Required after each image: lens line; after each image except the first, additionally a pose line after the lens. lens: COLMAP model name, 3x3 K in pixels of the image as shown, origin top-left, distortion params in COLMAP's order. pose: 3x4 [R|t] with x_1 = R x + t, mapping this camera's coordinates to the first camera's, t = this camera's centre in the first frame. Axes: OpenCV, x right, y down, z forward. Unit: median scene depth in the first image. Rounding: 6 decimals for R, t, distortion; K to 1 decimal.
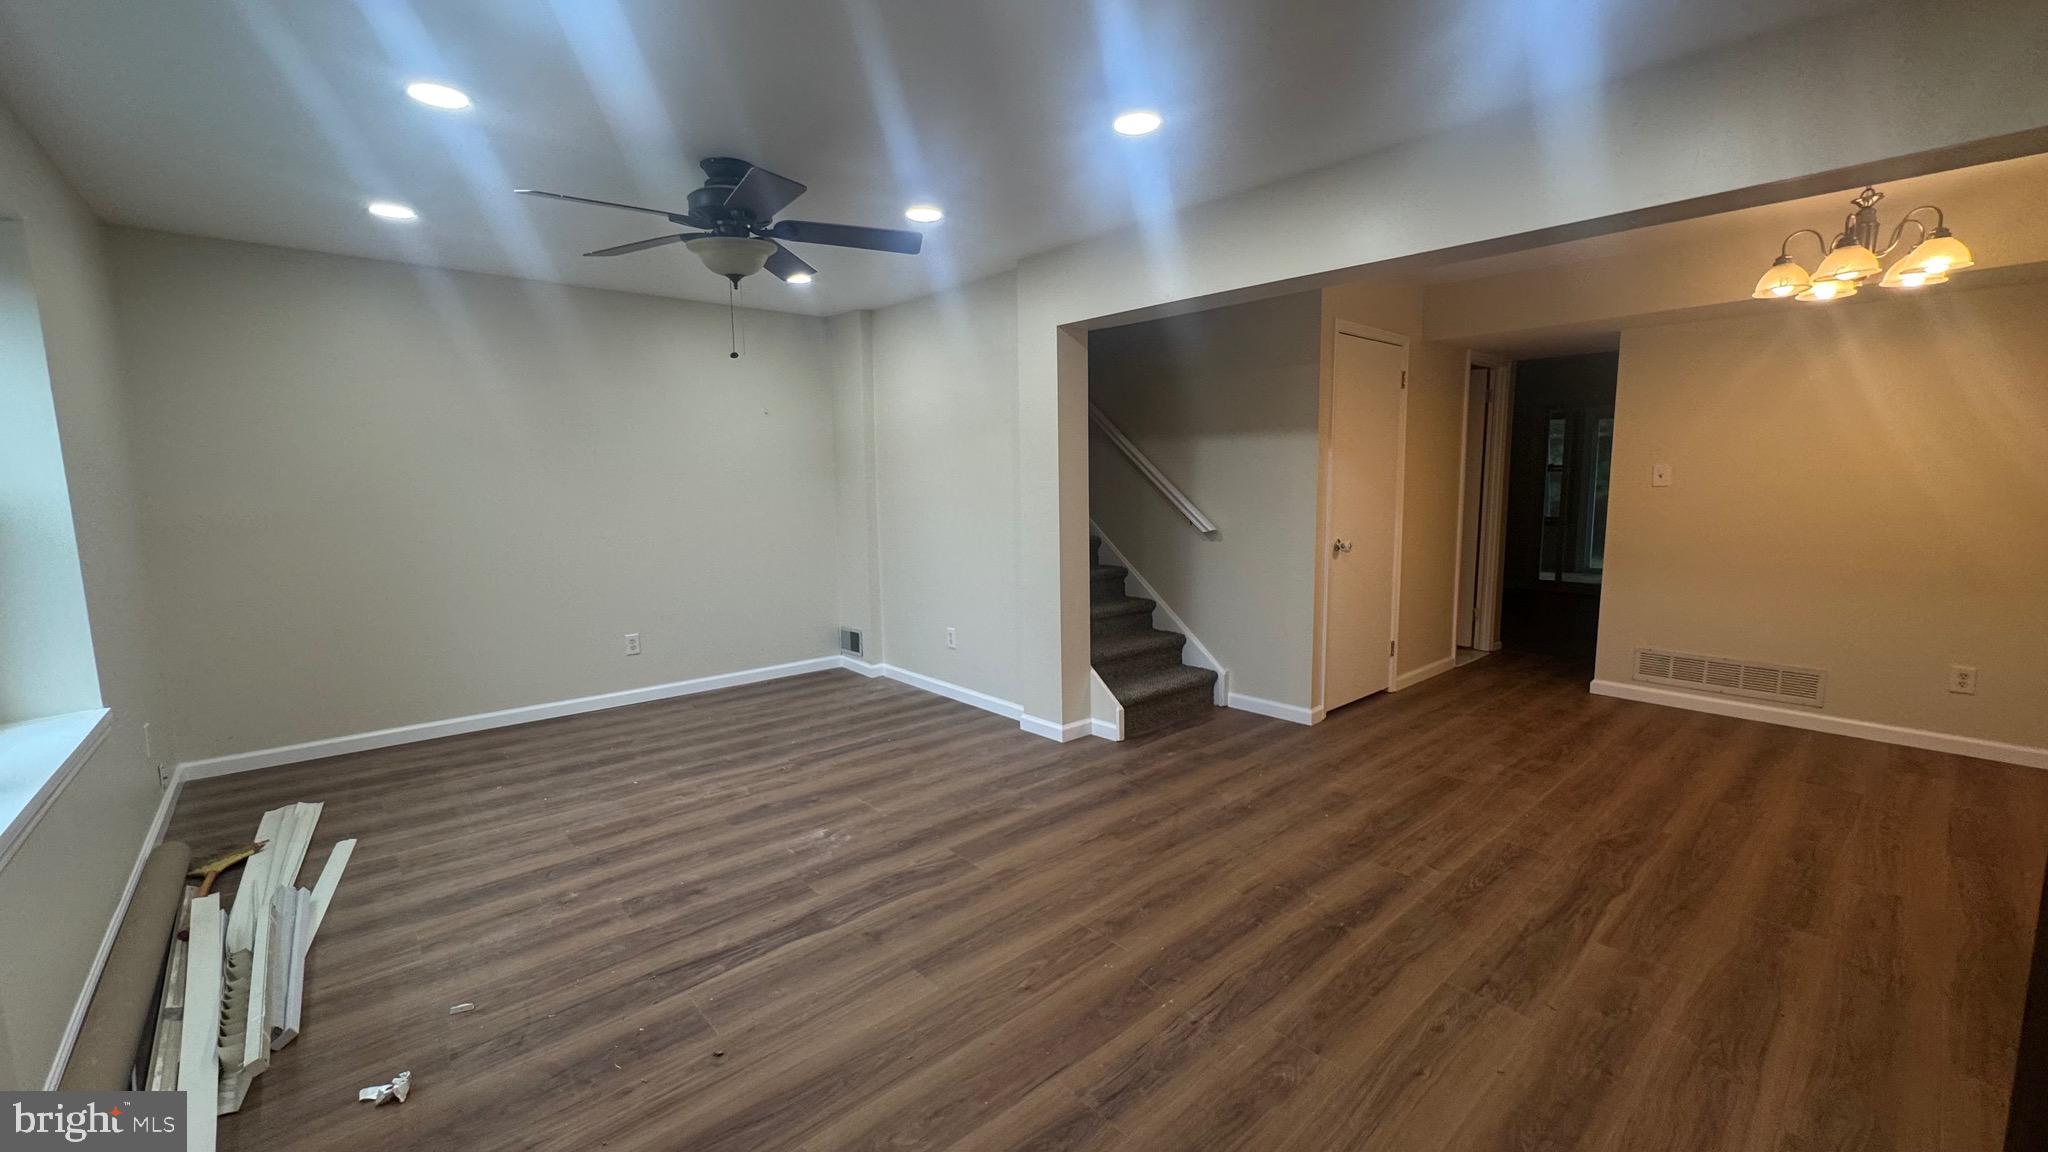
lens RADIAL K [[814.8, 0, 1026.9], [0, 814.8, 580.7], [0, 0, 1]] dist [-0.001272, 0.000226]
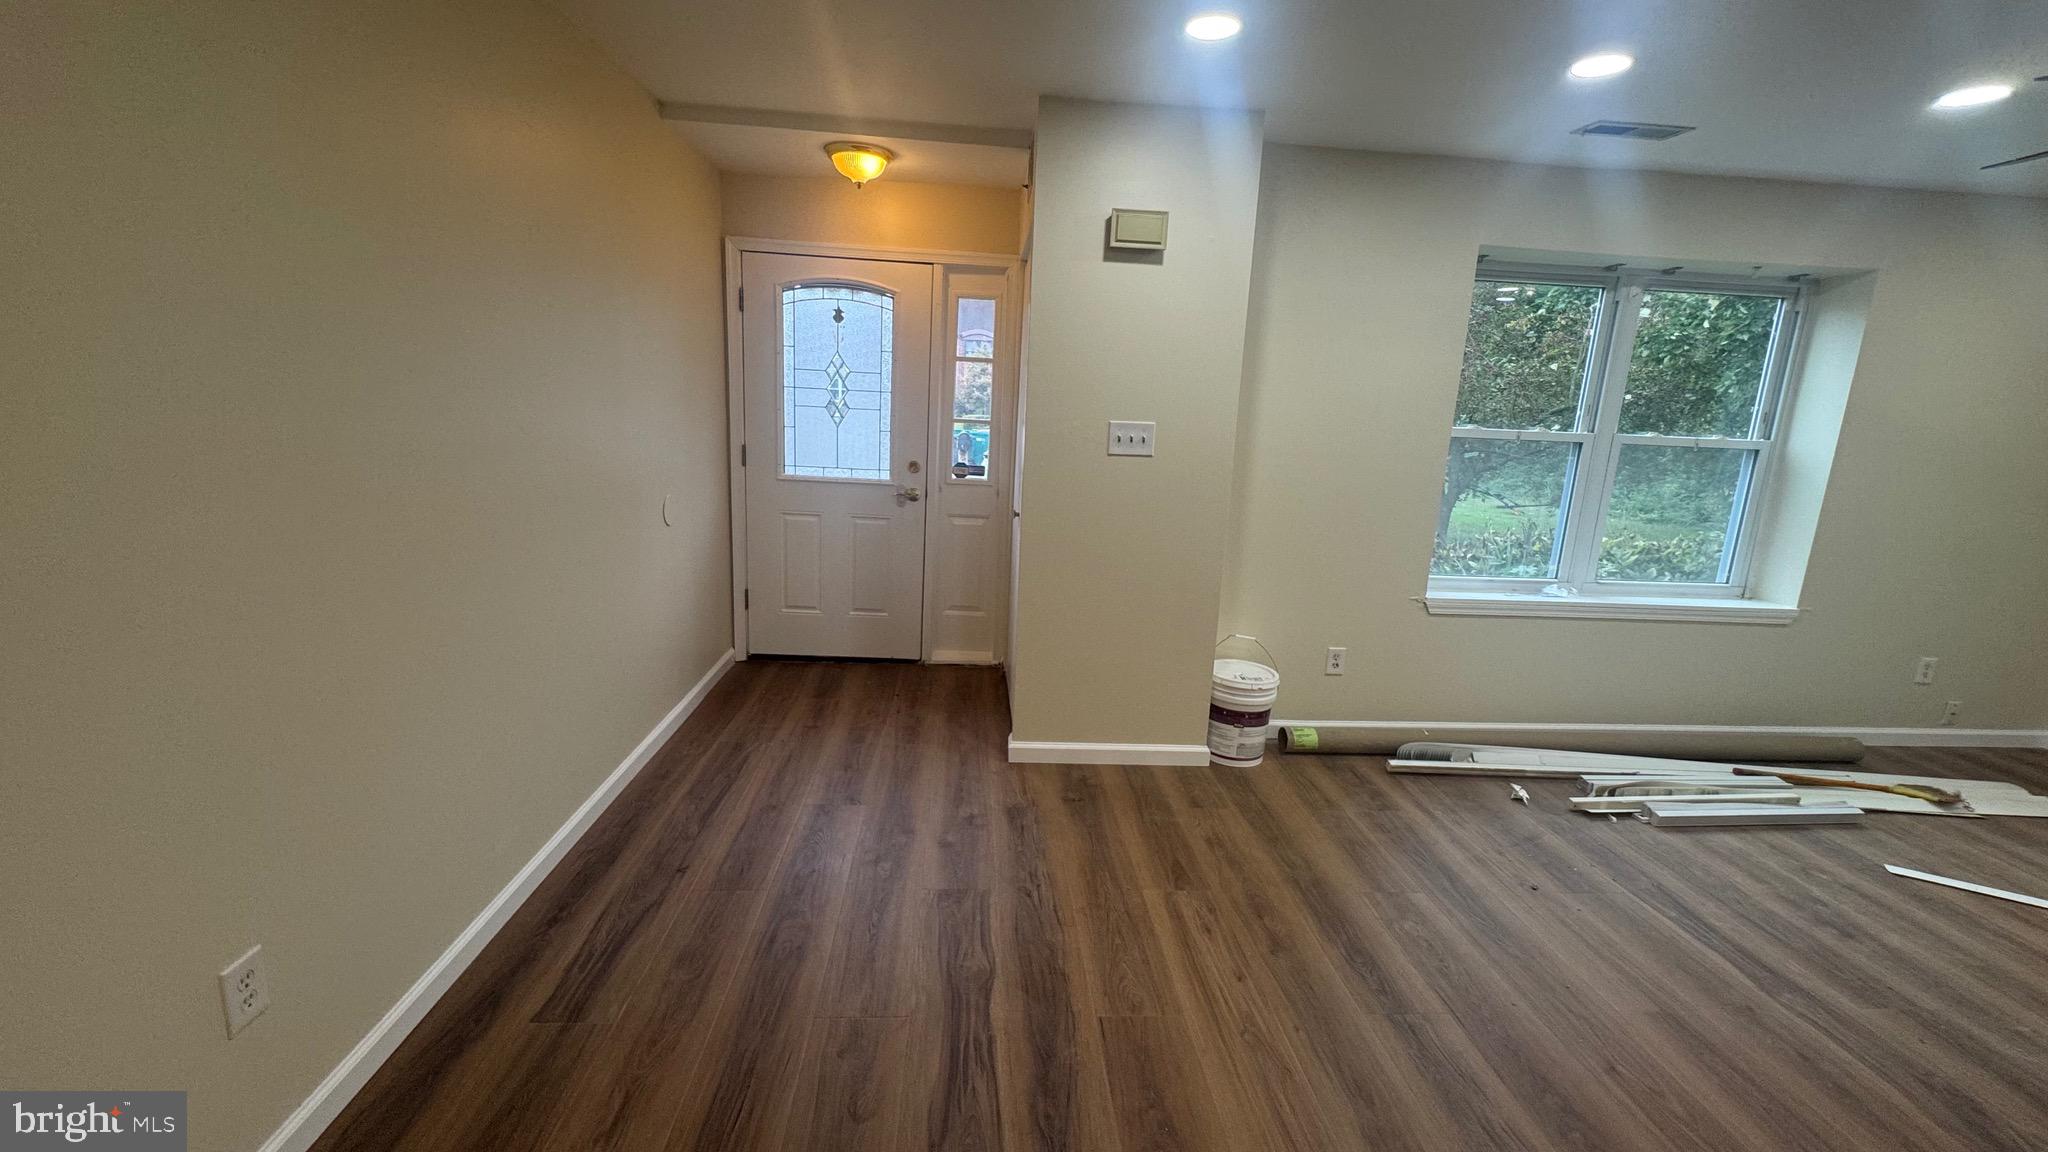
lens RADIAL K [[814.8, 0, 1027.7], [0, 814.8, 571.9], [0, 0, 1]] dist [-0.001272, 0.000226]
pose [[-0.611299, 0.148615, -0.777321, 0.724255], [-0.142355, 0.945540, 0.292728, -0.118512], [0.778491, 0.289600, -0.556851, 0.634777]]
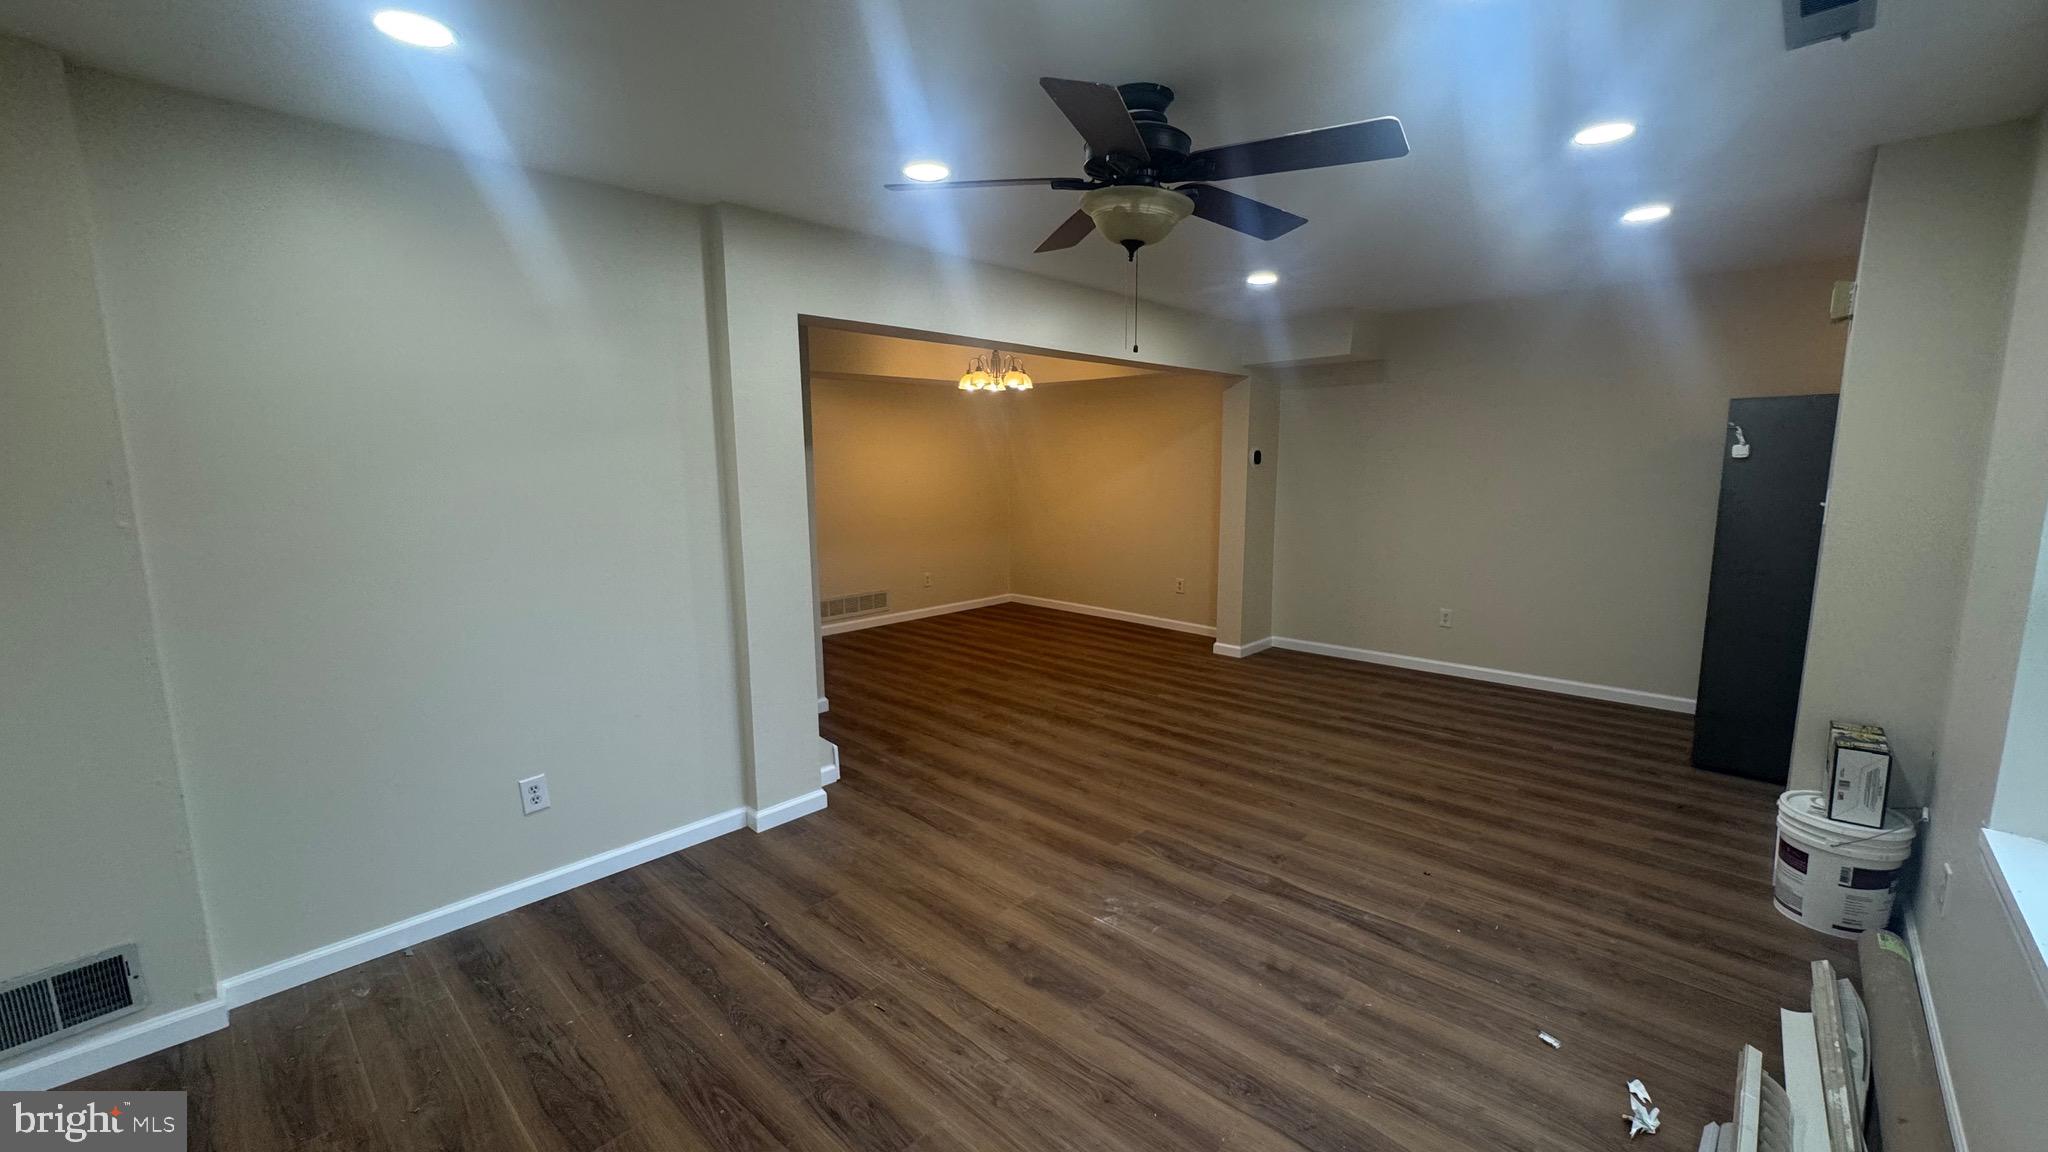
lens RADIAL K [[814.8, 0, 1022.2], [0, 814.8, 573.5], [0, 0, 1]] dist [-0.001272, 0.000226]
pose [[-0.084054, -0.131365, 0.987764, -1.127177], [0.136713, 0.980378, 0.142016, -0.192893], [-0.987038, 0.146977, -0.064445, 1.177558]]
